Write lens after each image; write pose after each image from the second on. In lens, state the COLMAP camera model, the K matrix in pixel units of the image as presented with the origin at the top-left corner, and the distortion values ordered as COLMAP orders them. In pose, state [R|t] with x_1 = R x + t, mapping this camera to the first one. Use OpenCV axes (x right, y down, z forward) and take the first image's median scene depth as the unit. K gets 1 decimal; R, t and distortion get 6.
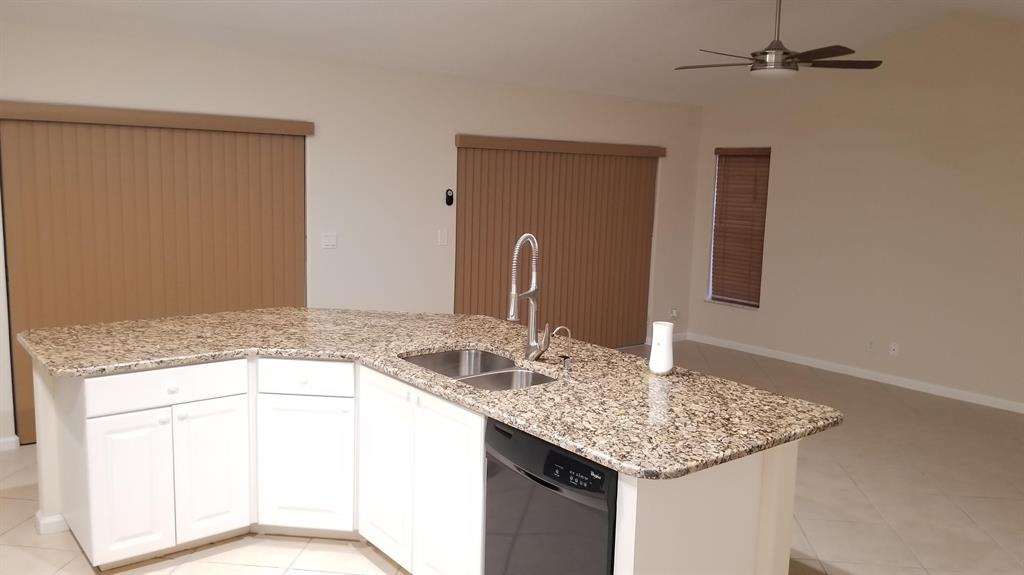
lens RADIAL K [[810.3, 0, 512.0], [0, 810.3, 287.5], [0, 0, 1]] dist [0.068888, -0.118072]
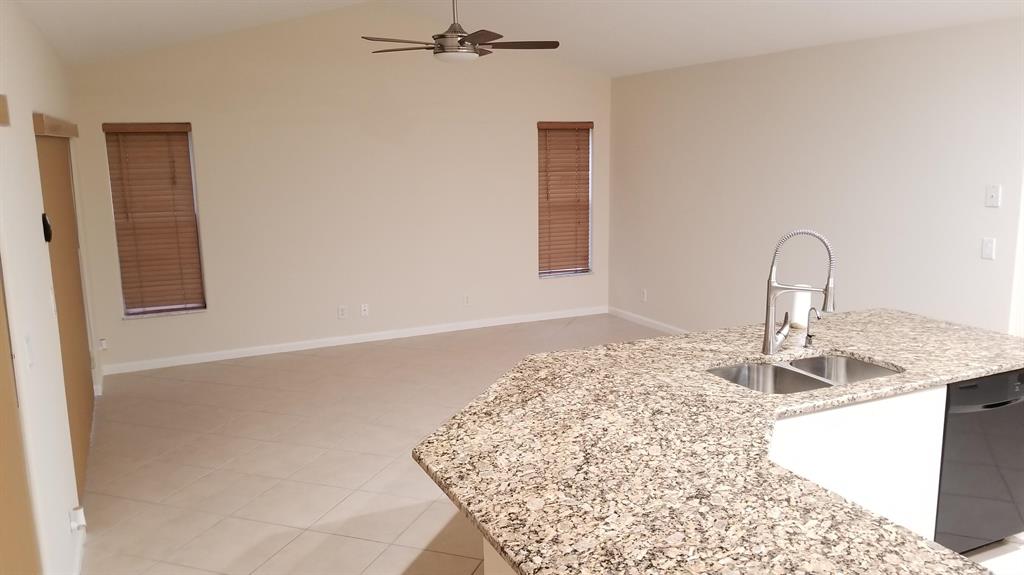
lens RADIAL K [[810.3, 0, 512.0], [0, 810.3, 287.5], [0, 0, 1]] dist [0.068888, -0.118072]
pose [[0.218448, -0.209401, 0.953117, -0.689232], [0.156295, 0.971605, 0.177641, -0.153634], [-0.963251, 0.110162, 0.244973, 0.719589]]
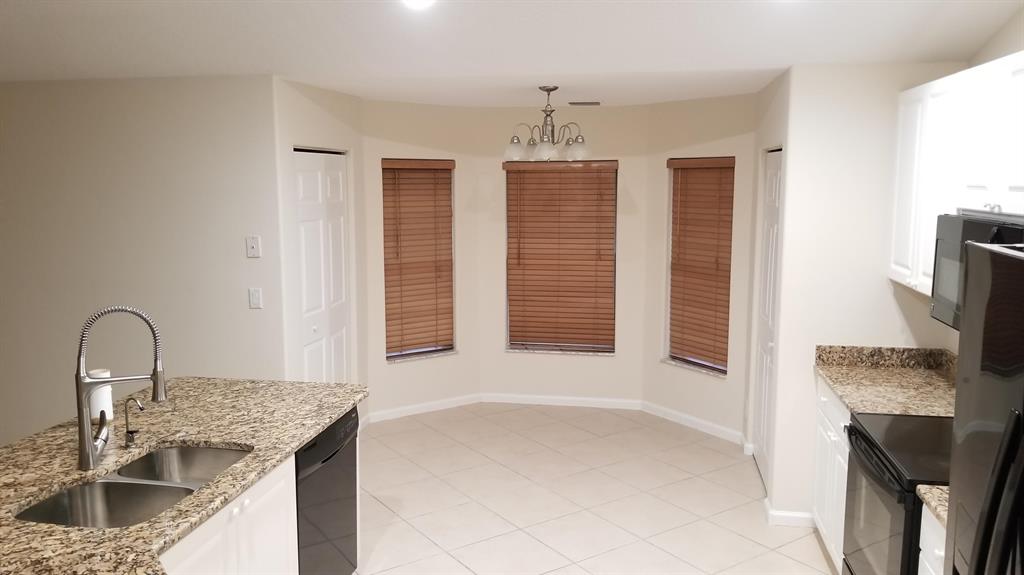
lens RADIAL K [[810.3, 0, 512.0], [0, 810.3, 287.5], [0, 0, 1]] dist [0.068888, -0.118072]
pose [[-0.665322, -0.131593, 0.734867, -0.558017], [0.084440, 0.964762, 0.249209, -0.167820], [-0.741765, 0.227856, -0.630766, 0.791792]]
